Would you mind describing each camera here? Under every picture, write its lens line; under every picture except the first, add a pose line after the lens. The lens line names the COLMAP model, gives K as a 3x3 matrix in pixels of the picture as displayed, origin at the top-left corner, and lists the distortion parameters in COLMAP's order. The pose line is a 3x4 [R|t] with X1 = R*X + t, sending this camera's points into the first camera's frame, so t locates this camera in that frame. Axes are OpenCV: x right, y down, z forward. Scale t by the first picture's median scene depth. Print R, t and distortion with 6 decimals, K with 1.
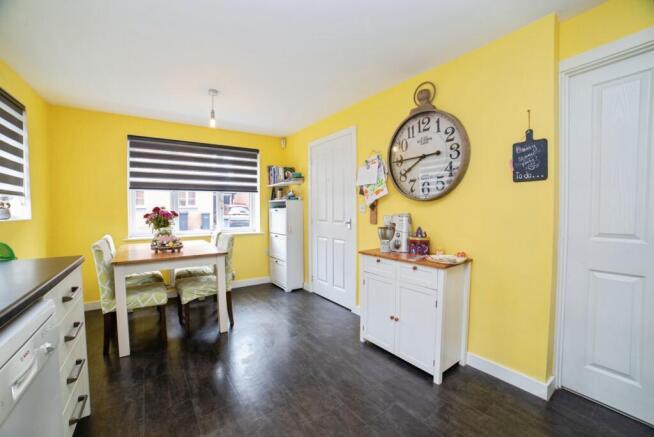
lens RADIAL K [[288.2, 0, 325.8], [0, 288.2, 221.8], [0, 0, 1]] dist [-0.019619, 0.000219]
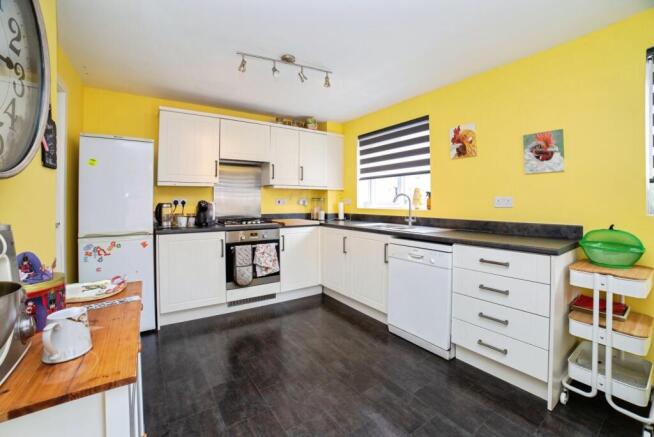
lens RADIAL K [[288.2, 0, 324.6], [0, 288.2, 194.6], [0, 0, 1]] dist [-0.019619, 0.000219]
pose [[-0.999926, 0.005153, 0.011017, -0.048857], [0.005458, 0.999597, 0.027859, -0.065953], [-0.010869, 0.027917, -0.999551, 1.365923]]
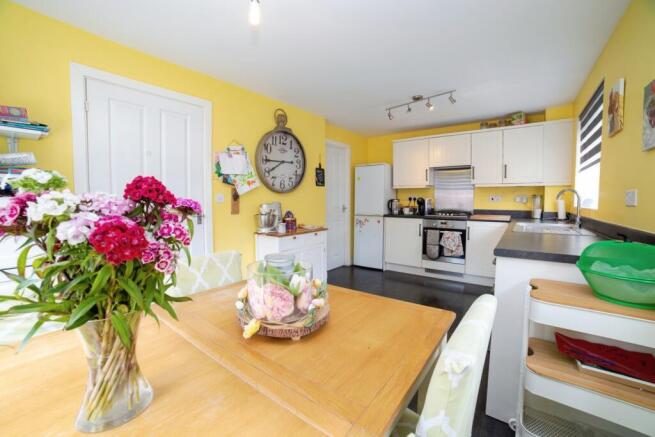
lens RADIAL K [[288.6, 0, 325.6], [0, 288.6, 213.2], [0, 0, 1]] dist [-0.019619, 0.000219]
pose [[-0.315113, -0.046179, 0.947930, -1.102034], [0.047909, 0.996768, 0.064484, -0.056047], [-0.947844, 0.065735, -0.311882, 1.270480]]
